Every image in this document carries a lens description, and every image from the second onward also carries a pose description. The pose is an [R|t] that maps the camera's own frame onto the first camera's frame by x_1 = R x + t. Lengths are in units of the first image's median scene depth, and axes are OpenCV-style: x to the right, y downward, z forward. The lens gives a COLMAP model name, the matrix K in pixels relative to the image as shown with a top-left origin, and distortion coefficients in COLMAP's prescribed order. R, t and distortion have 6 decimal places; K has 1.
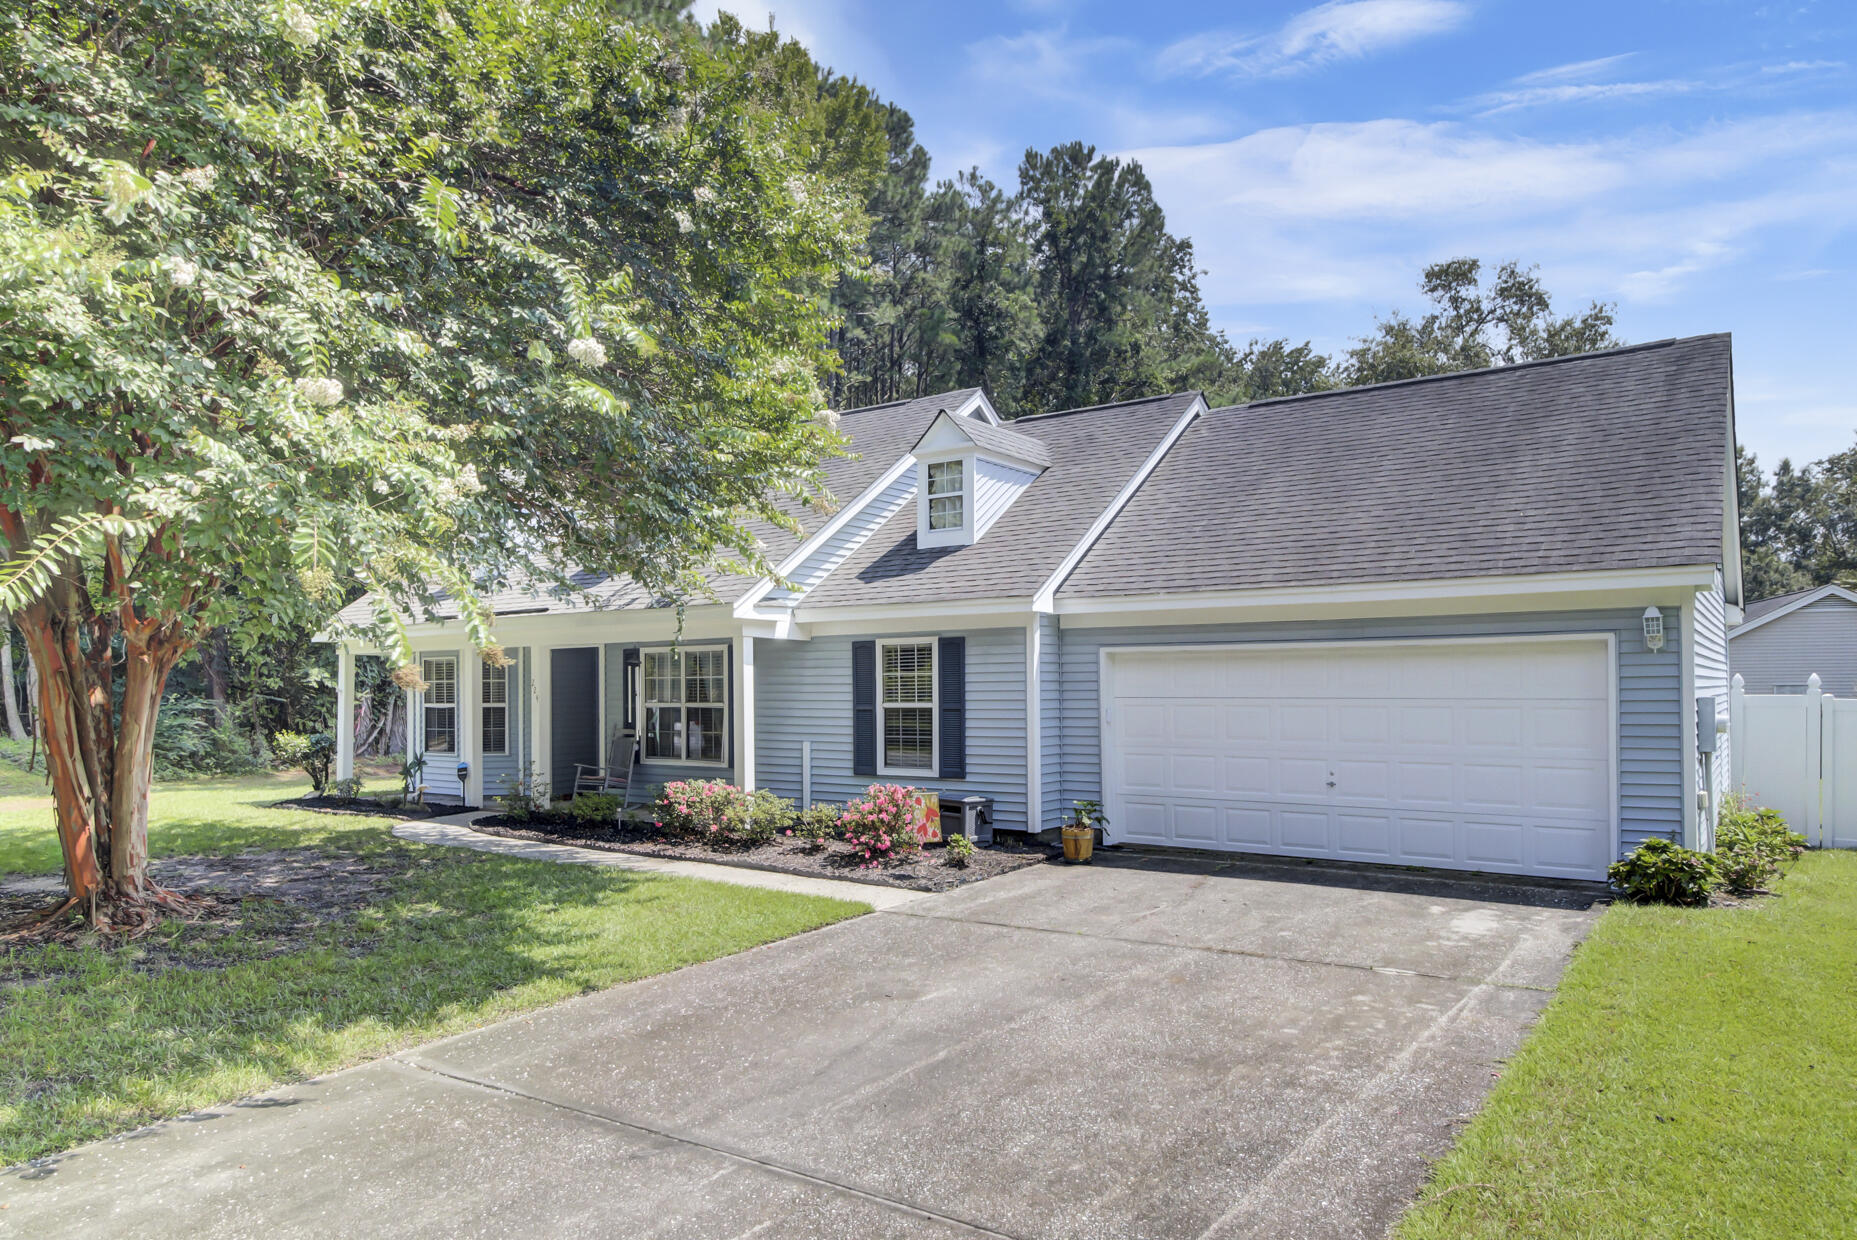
lens RADIAL K [[1211.1, 0, 928.5], [0, 1211.1, 620.0], [0, 0, 1]] dist [0.004366, 0.000444]
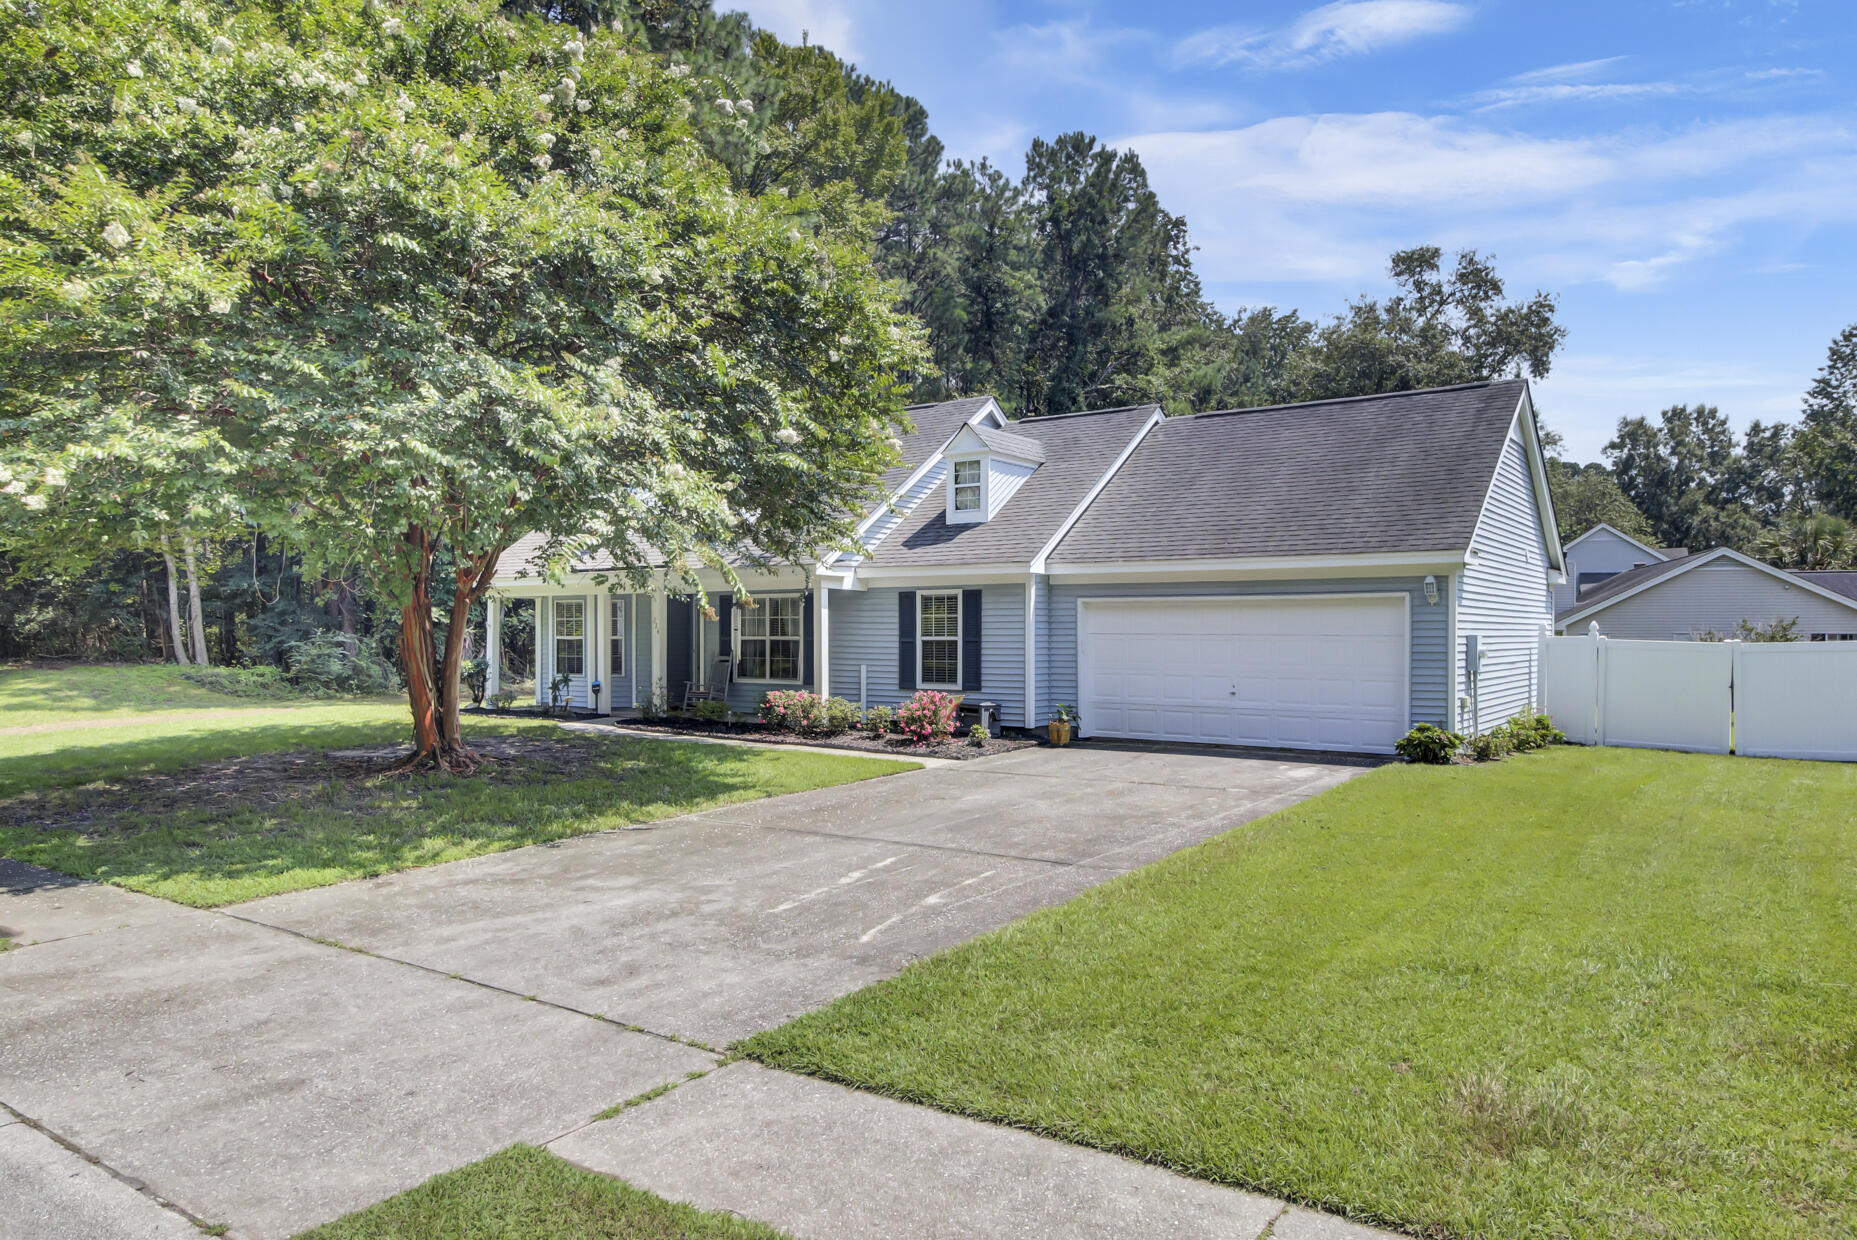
lens RADIAL K [[1211.1, 0, 928.5], [0, 1211.1, 620.0], [0, 0, 1]] dist [0.004366, 0.000444]
pose [[0.999962, 0.008691, -0.000485, -0.025729], [-0.008661, 0.998948, 0.045026, -0.011437], [0.000876, -0.045020, 0.998986, -0.337083]]
